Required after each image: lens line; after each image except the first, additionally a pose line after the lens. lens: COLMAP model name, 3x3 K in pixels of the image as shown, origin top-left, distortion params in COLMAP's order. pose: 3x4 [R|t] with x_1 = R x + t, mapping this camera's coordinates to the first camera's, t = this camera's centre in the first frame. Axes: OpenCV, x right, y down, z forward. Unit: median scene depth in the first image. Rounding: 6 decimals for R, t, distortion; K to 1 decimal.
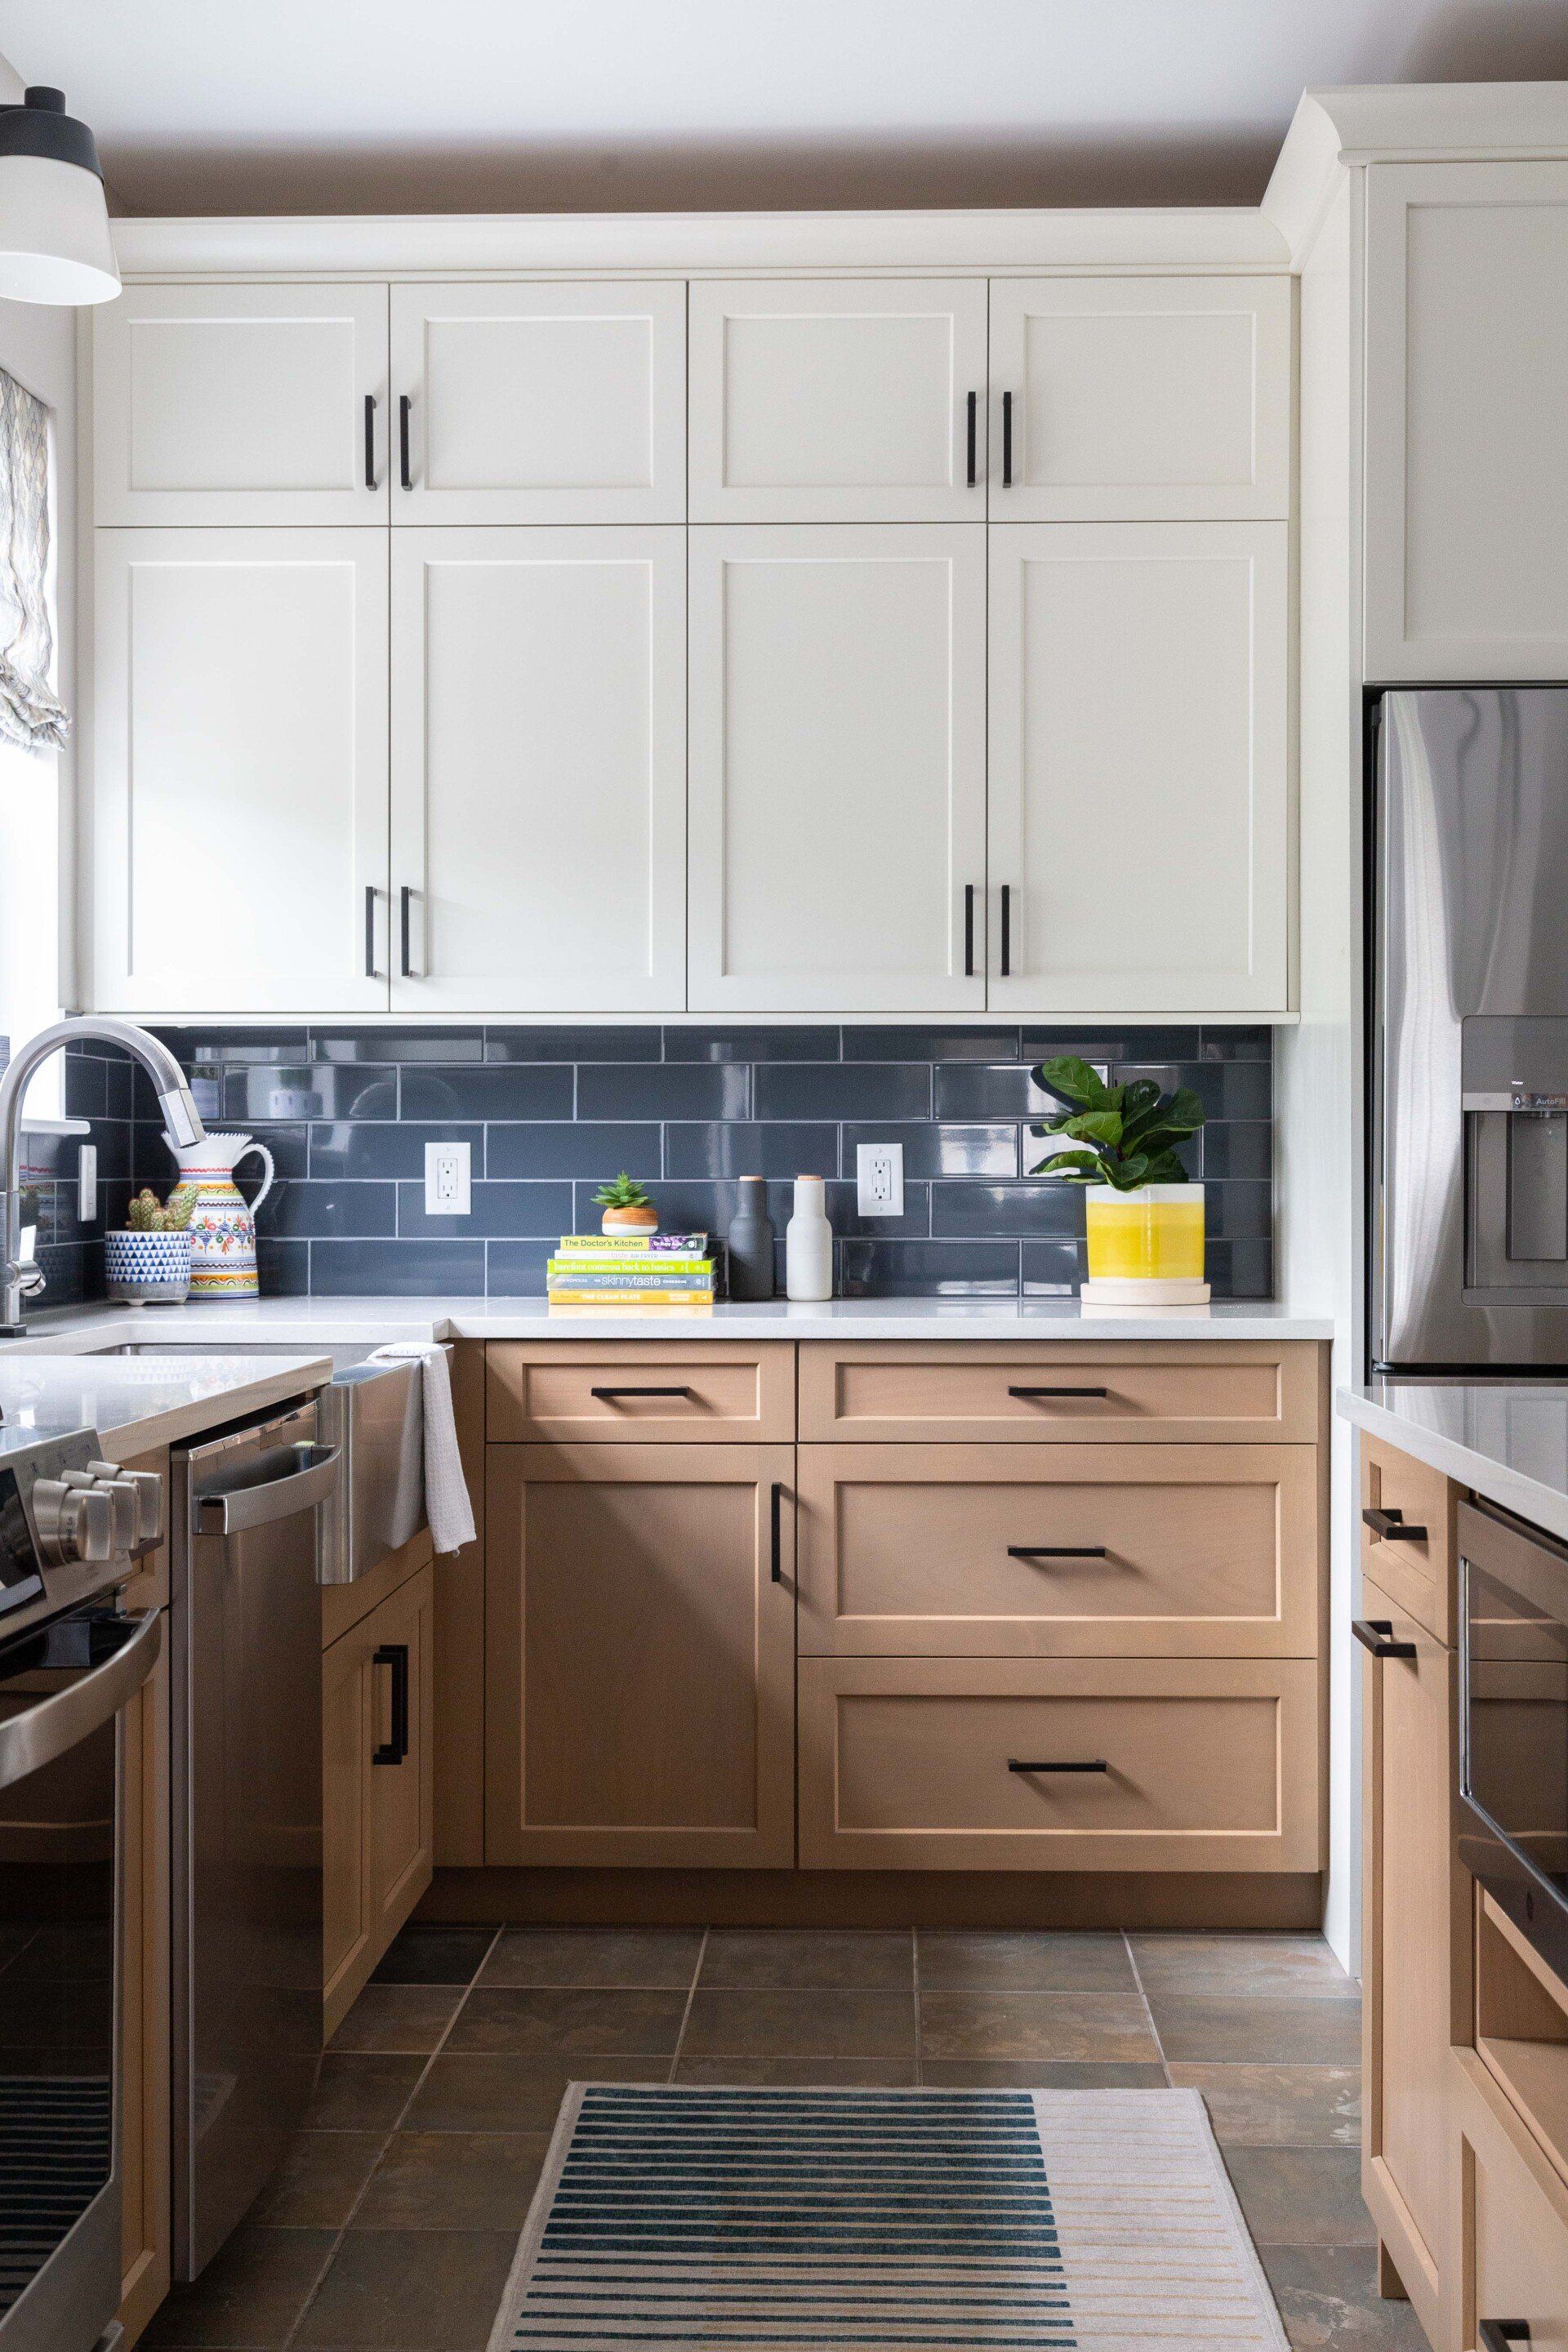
lens RADIAL K [[2943.1, 0, 773.3], [0, 2943.1, 1191.1], [0, 0, 1]] dist [0.014296, -0.000879]
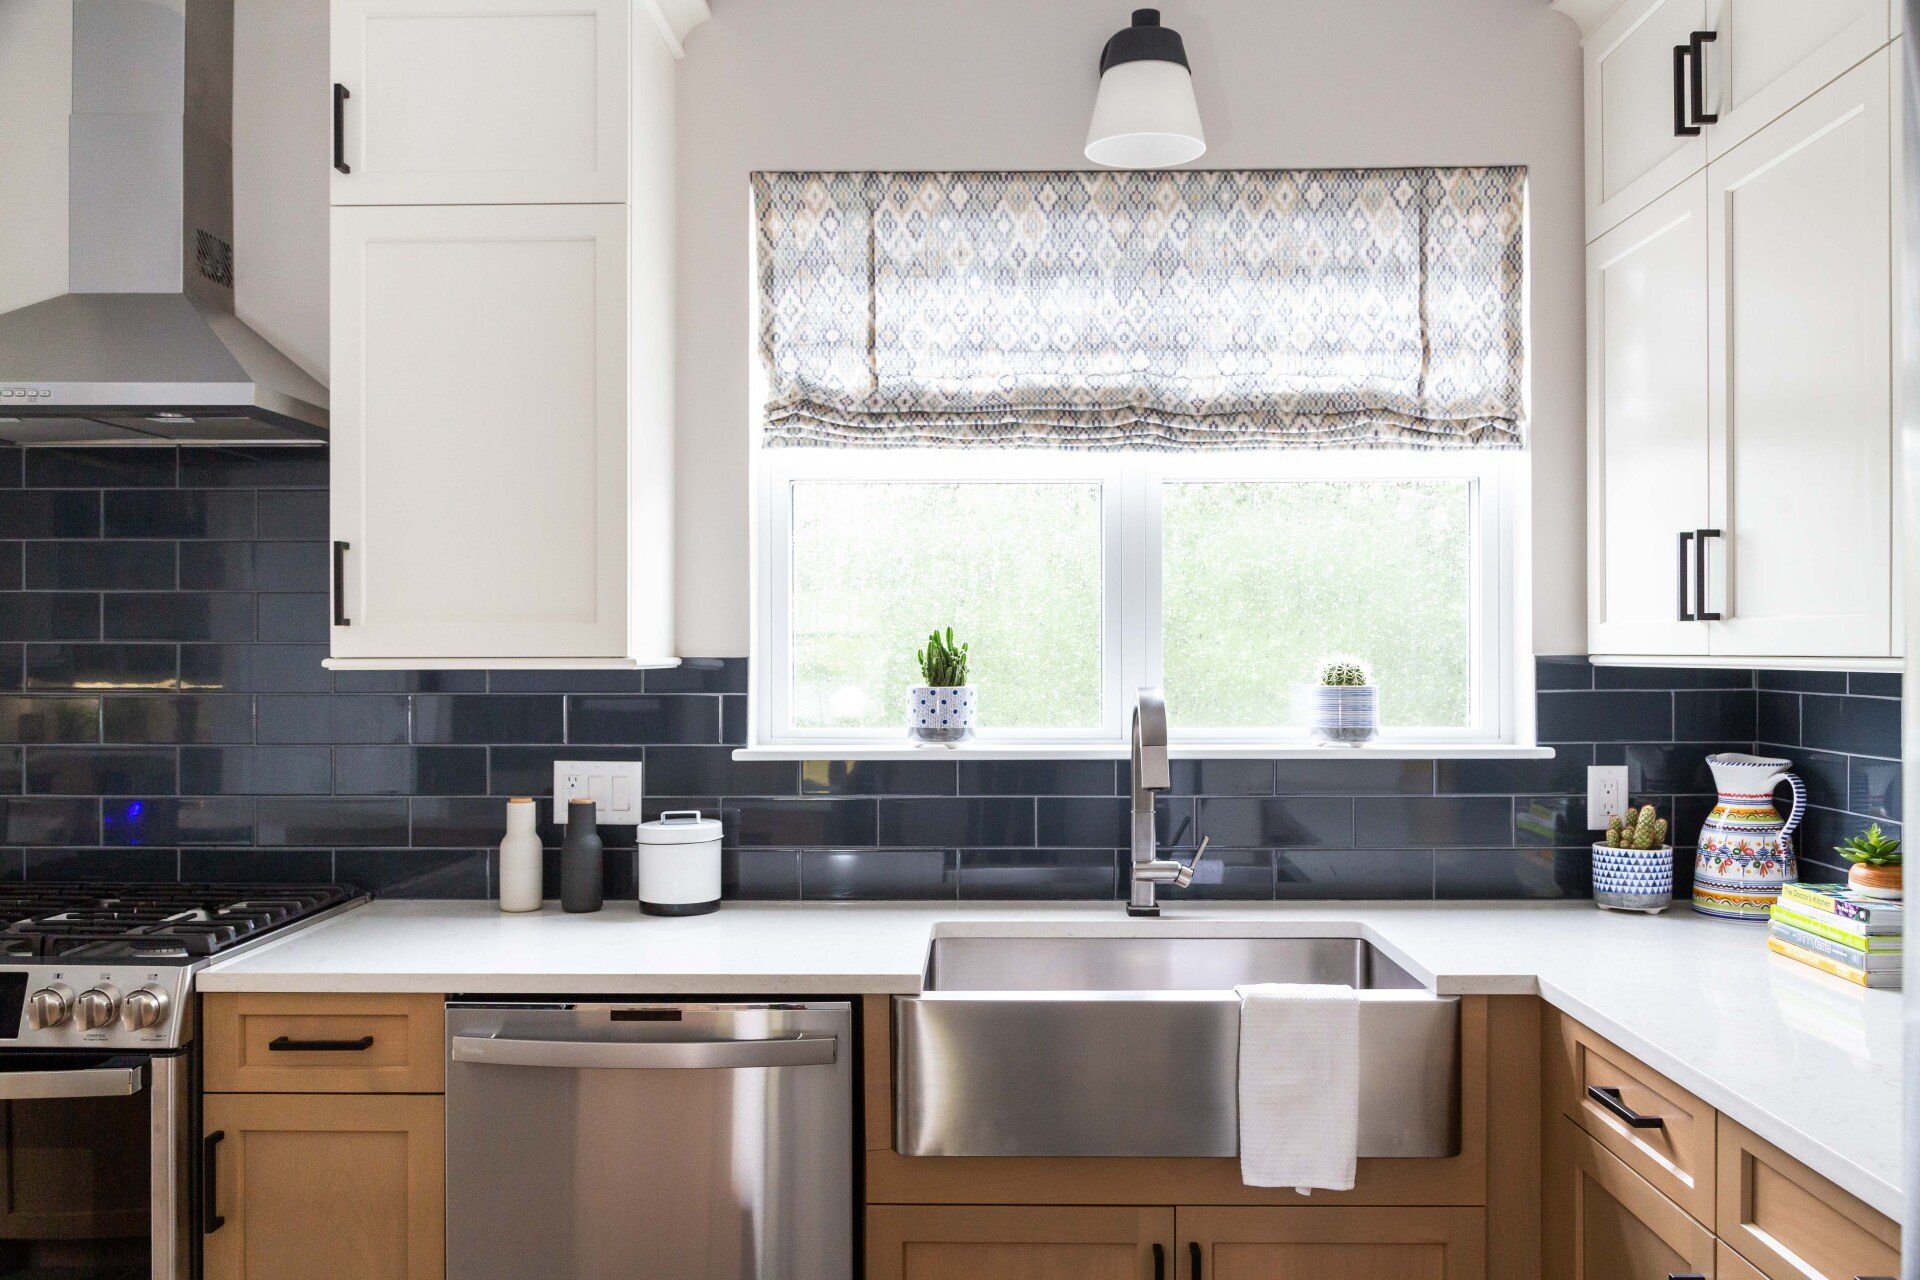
lens RADIAL K [[1492.2, 0, 957.7], [0, 1492.2, 648.1], [0, 0, 1]] dist [-0.000680, -0.000894]
pose [[0.020120, 0.000299, -0.999798, 0.390596], [-0.002616, 0.999997, 0.000247, -0.067415], [0.999794, 0.002610, 0.020121, 0.788274]]
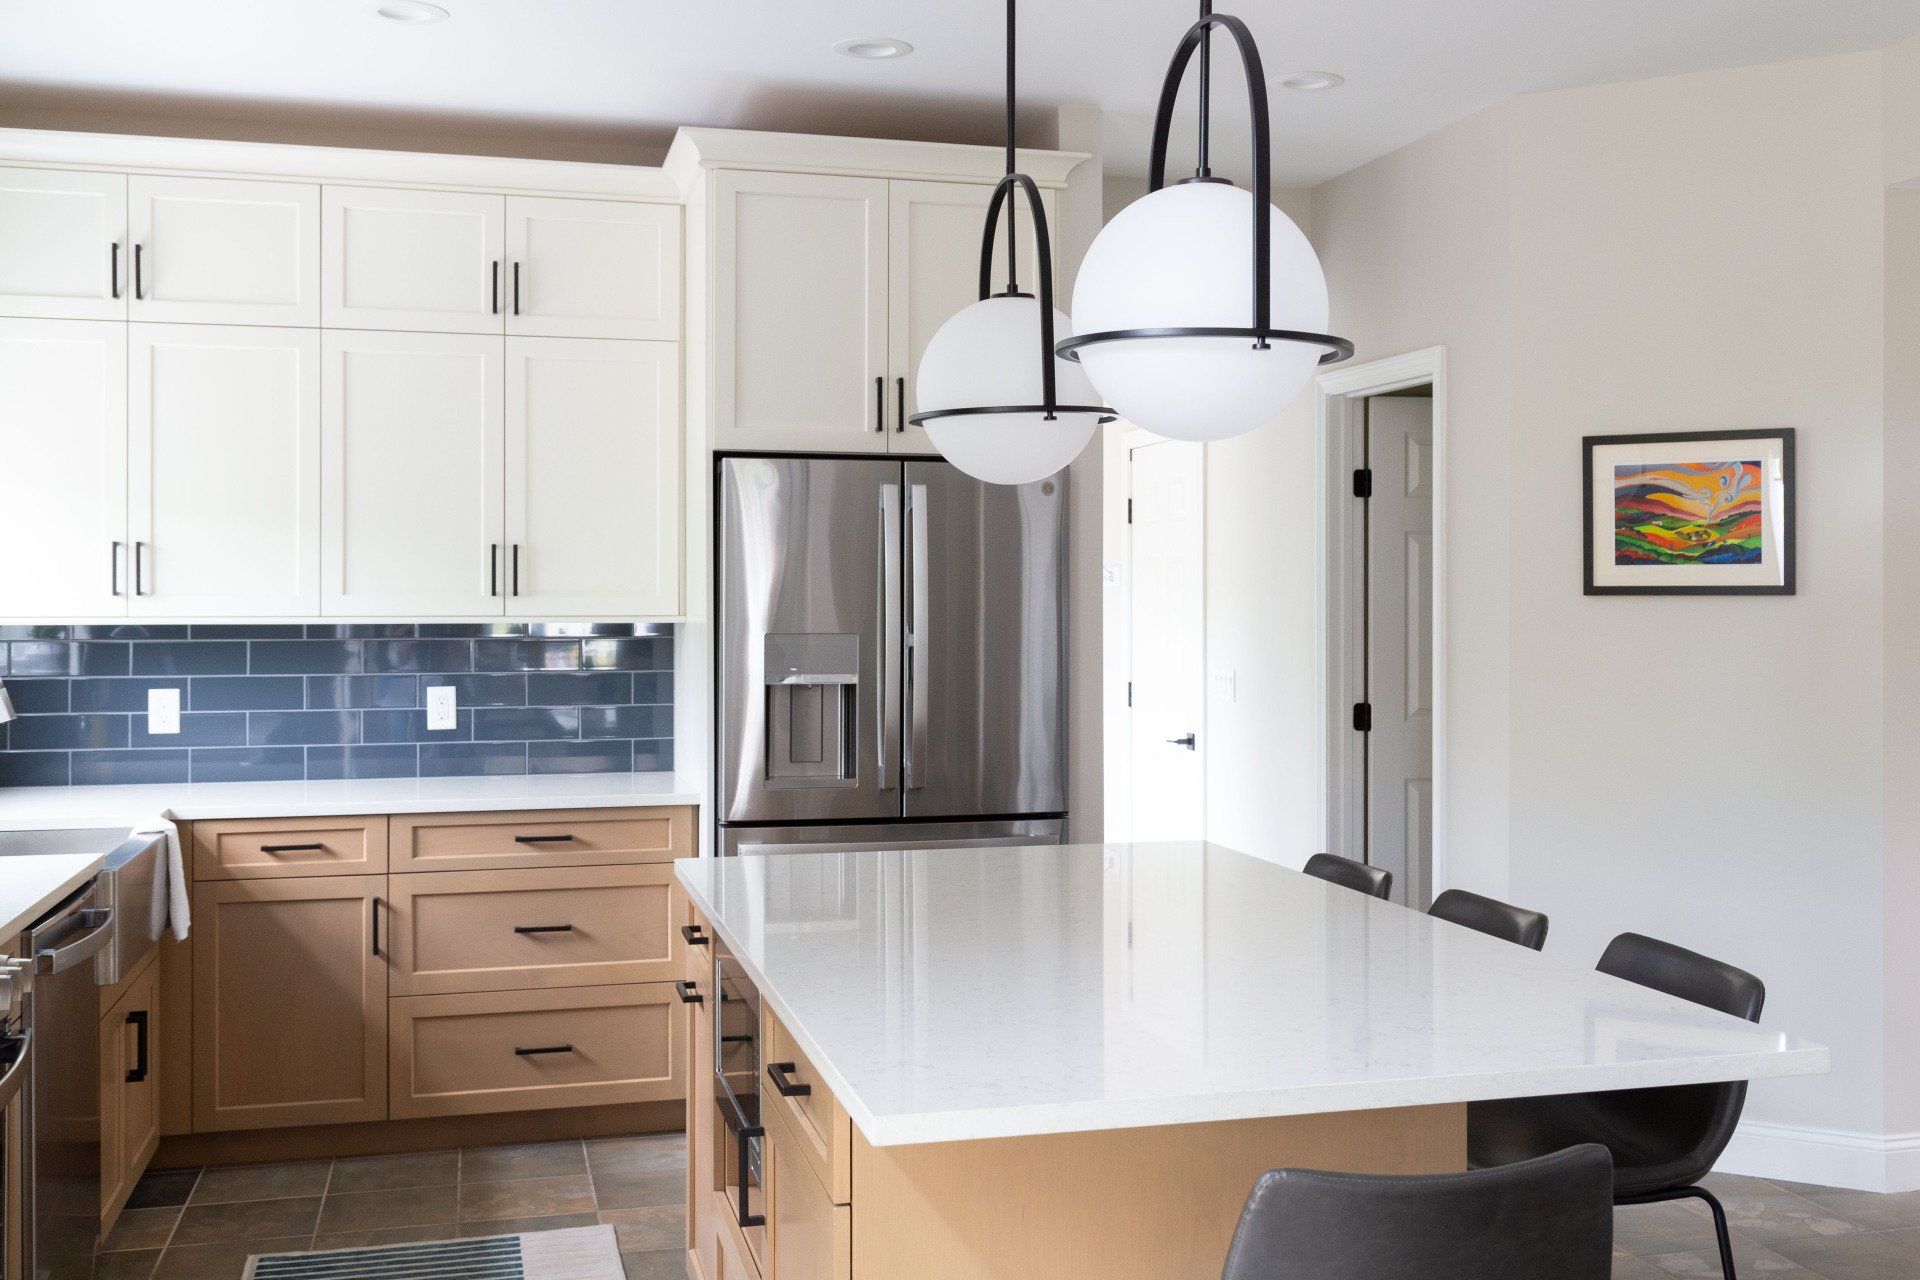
lens RADIAL K [[2002.8, 0, 1063.8], [0, 2002.8, 602.4], [0, 0, 1]] dist [0.001366, -0.013633]
pose [[0.947158, -0.000150, 0.320766, 0.006427], [0.000887, 0.999997, -0.002151, -0.070564], [-0.320765, 0.002322, 0.947156, -0.240360]]
